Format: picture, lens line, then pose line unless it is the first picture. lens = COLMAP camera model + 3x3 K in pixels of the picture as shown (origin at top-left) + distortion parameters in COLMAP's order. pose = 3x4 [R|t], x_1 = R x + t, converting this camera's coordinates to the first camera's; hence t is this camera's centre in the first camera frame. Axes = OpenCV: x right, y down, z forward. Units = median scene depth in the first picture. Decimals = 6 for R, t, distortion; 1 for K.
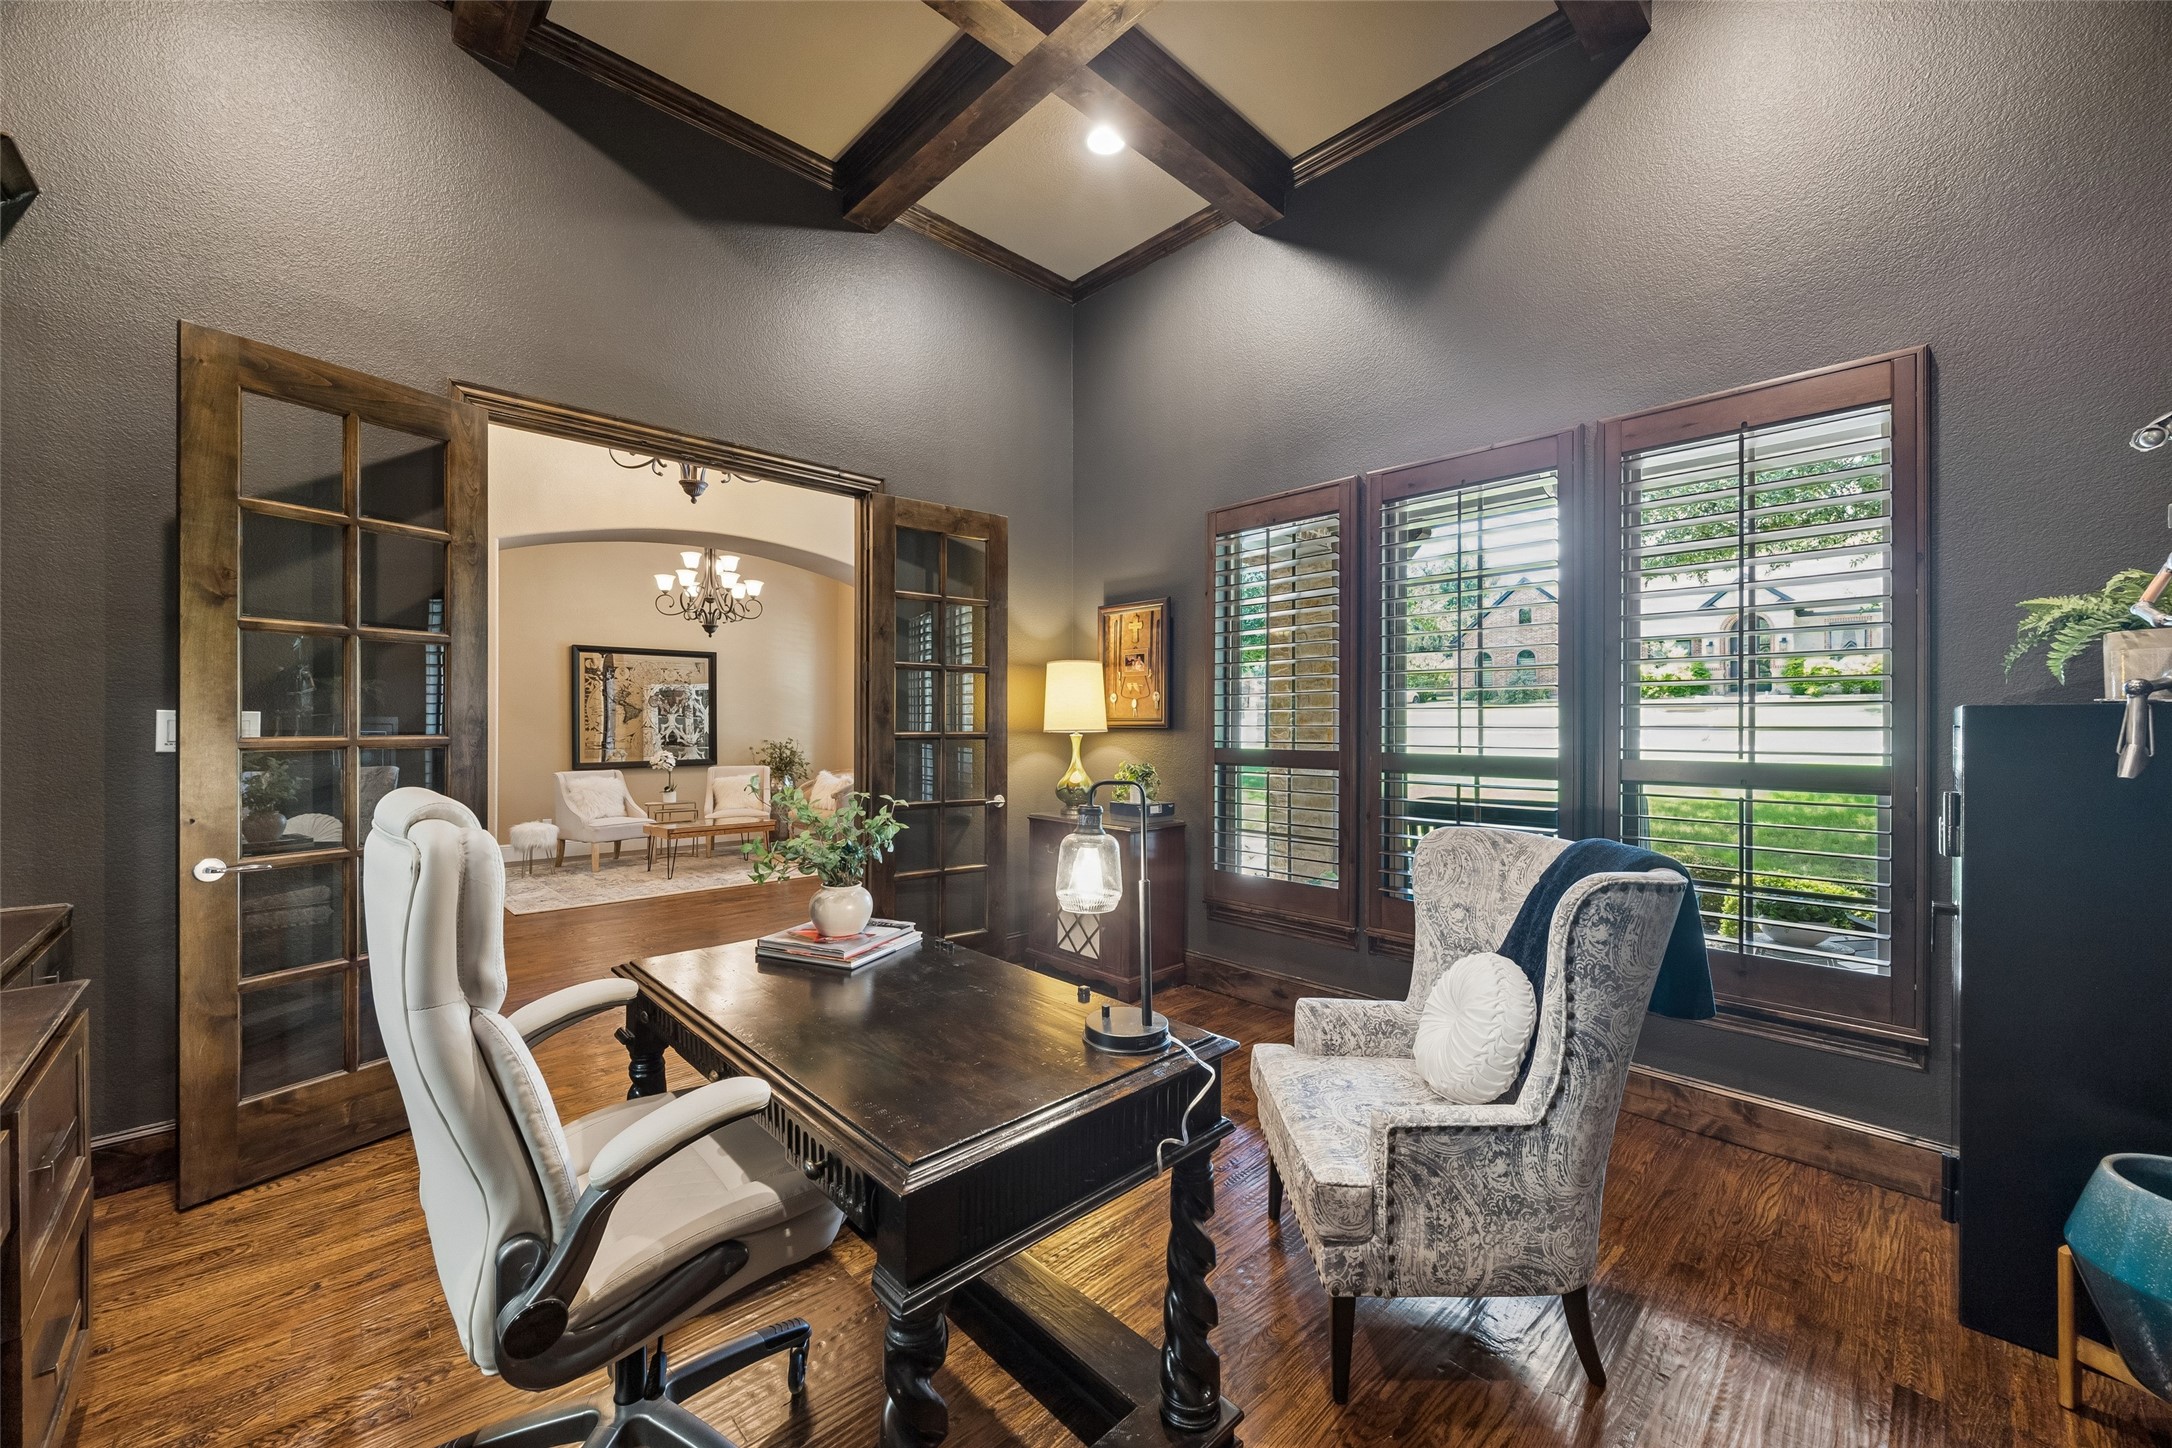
lens RADIAL K [[840.6, 0, 1076.2], [0, 840.6, 716.3], [0, 0, 1]] dist [-0.004864, 0.000072]
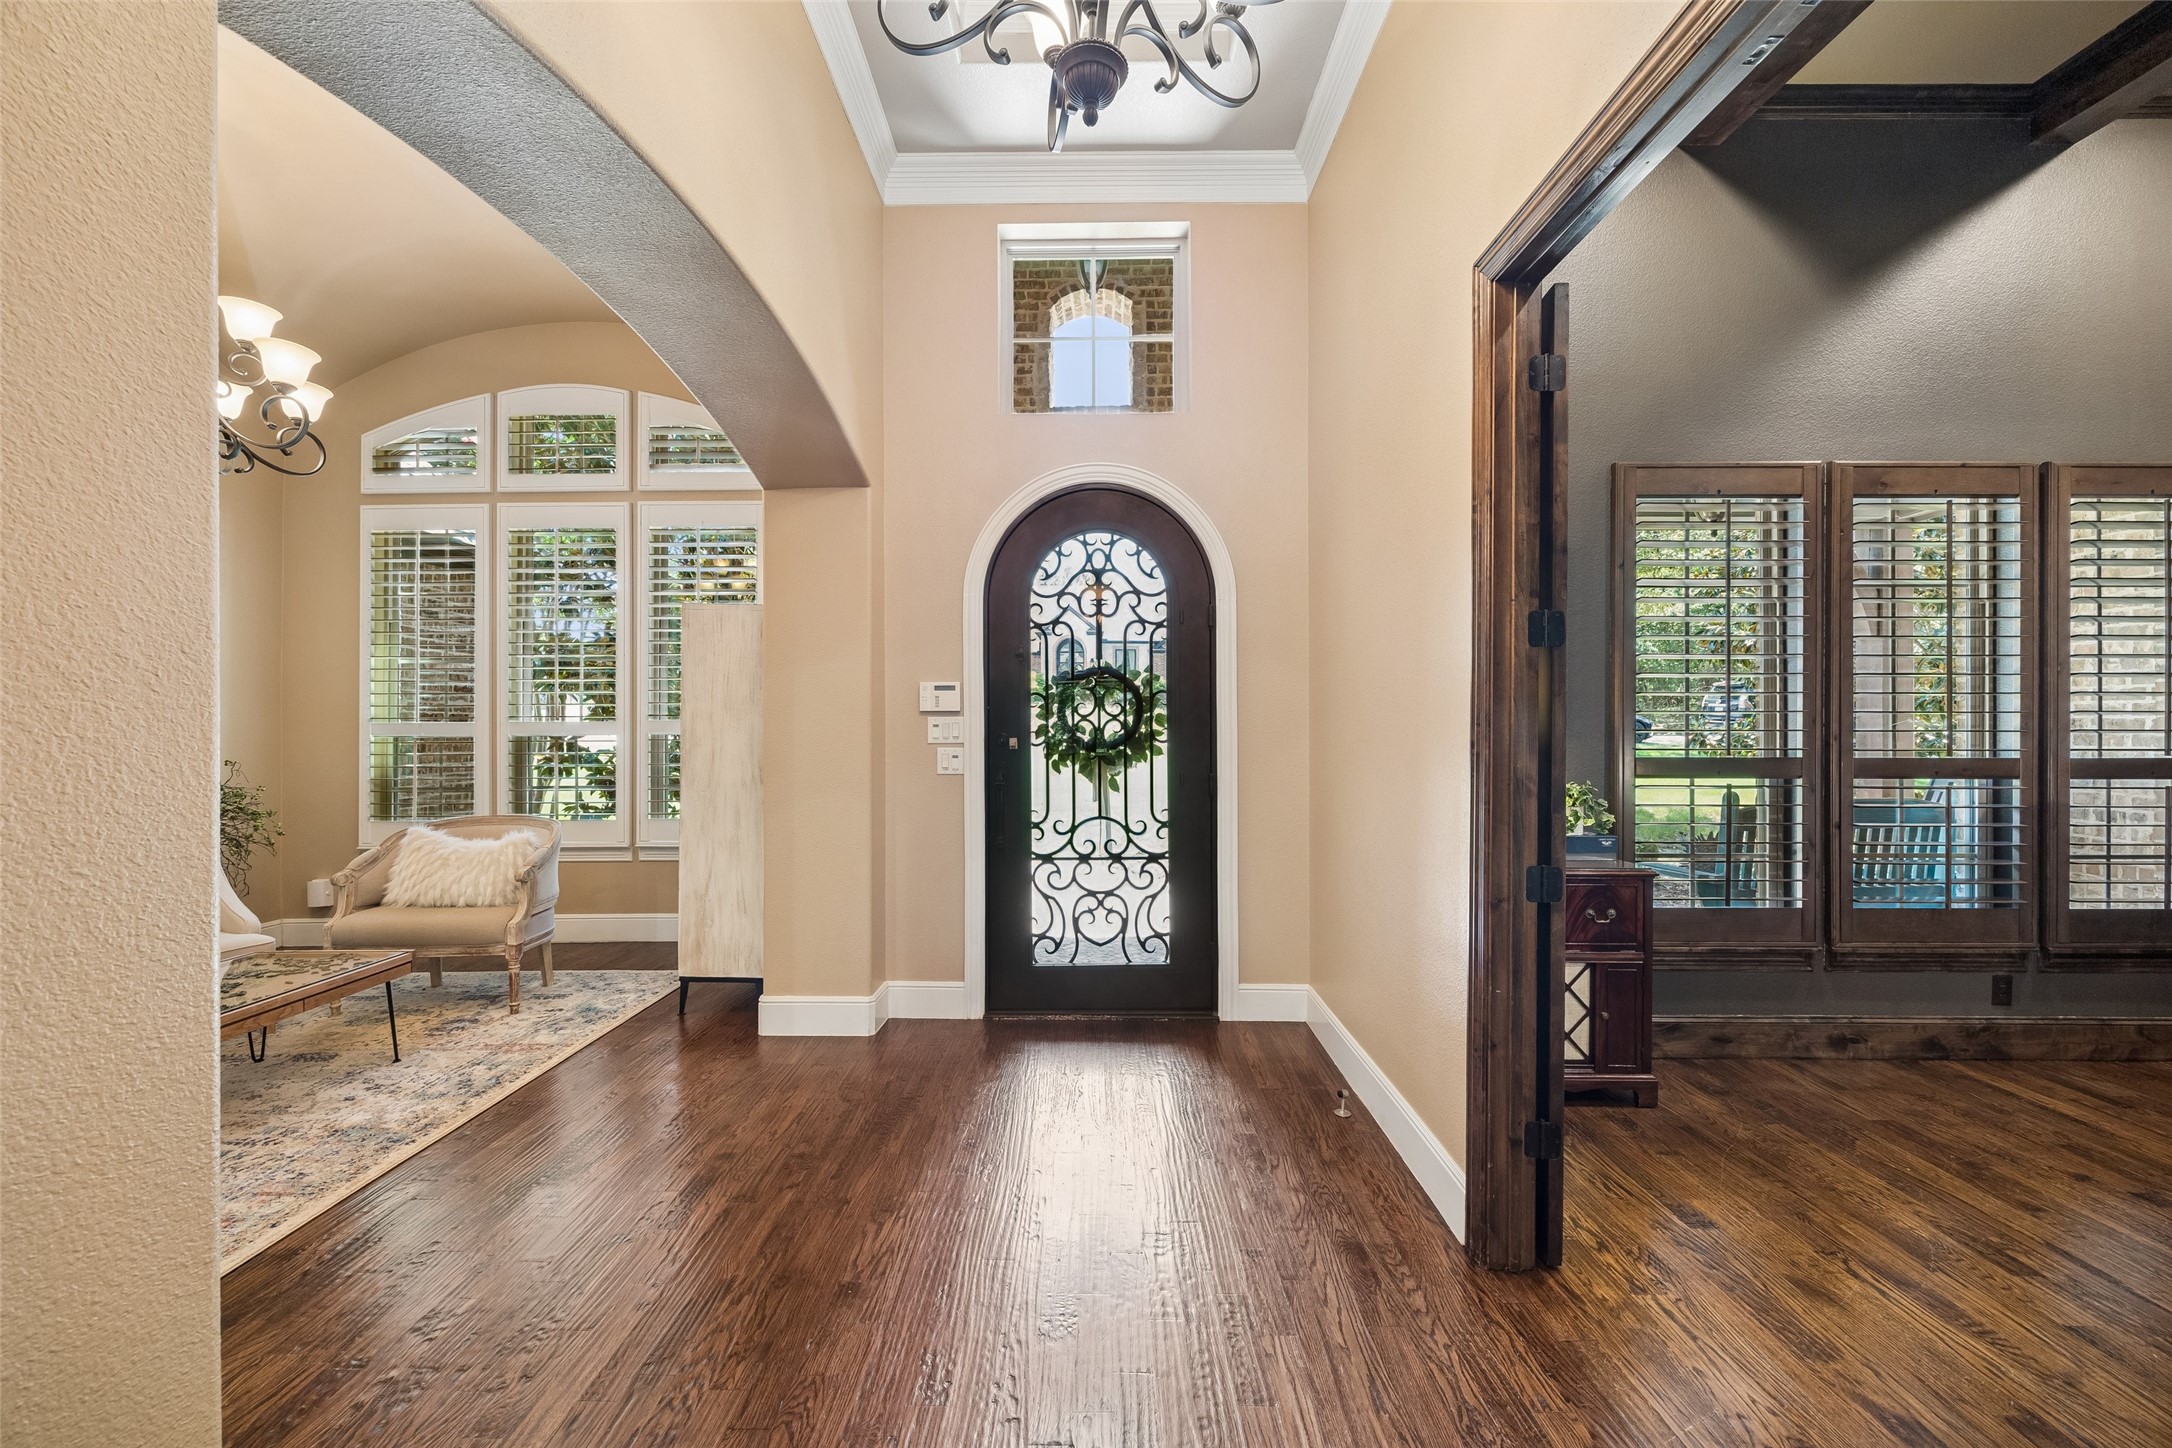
lens RADIAL K [[840.6, 0, 1087.5], [0, 840.6, 723.4], [0, 0, 1]] dist [-0.004864, 0.000072]
pose [[0.693590, 0.000870, 0.720369, -0.936344], [-0.005050, 0.999981, 0.003654, 0.004345], [-0.720352, -0.006172, 0.693581, 0.977132]]
